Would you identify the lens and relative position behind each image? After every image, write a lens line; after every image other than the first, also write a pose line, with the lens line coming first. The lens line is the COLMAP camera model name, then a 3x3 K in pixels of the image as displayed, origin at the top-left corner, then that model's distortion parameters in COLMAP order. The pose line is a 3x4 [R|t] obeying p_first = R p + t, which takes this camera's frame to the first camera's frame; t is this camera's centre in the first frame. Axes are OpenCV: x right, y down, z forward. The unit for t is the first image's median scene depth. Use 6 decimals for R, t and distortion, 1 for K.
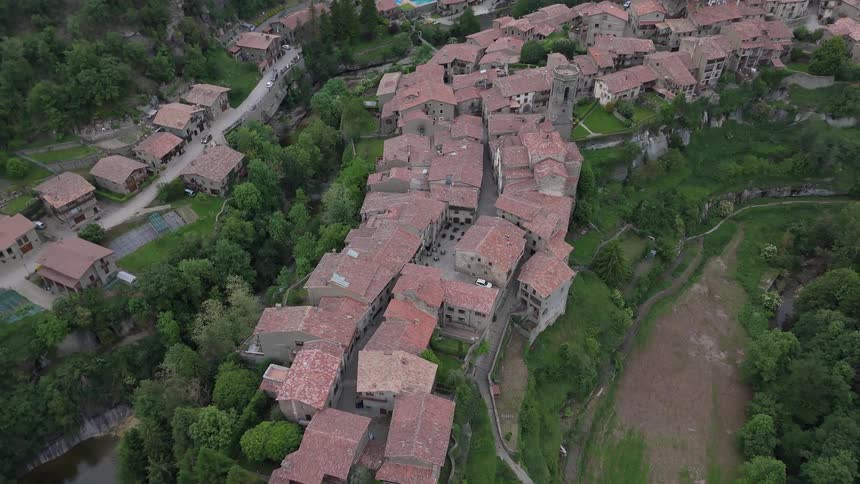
lens RADIAL K [[631.0, 0, 425.2], [0, 631.0, 245.0], [0, 0, 1]] dist [0.067545, -0.059153]
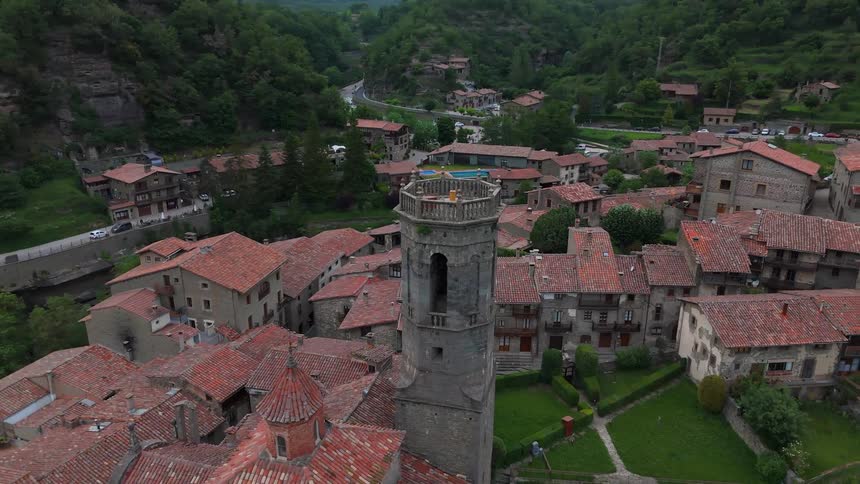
lens RADIAL K [[631.0, 0, 425.2], [0, 631.0, 245.0], [0, 0, 1]] dist [0.067545, -0.059153]
pose [[0.927410, 0.128653, -0.351225, 0.255990], [-0.253277, 0.906961, -0.336560, -0.142631], [0.275248, 0.401086, 0.873710, 0.664642]]
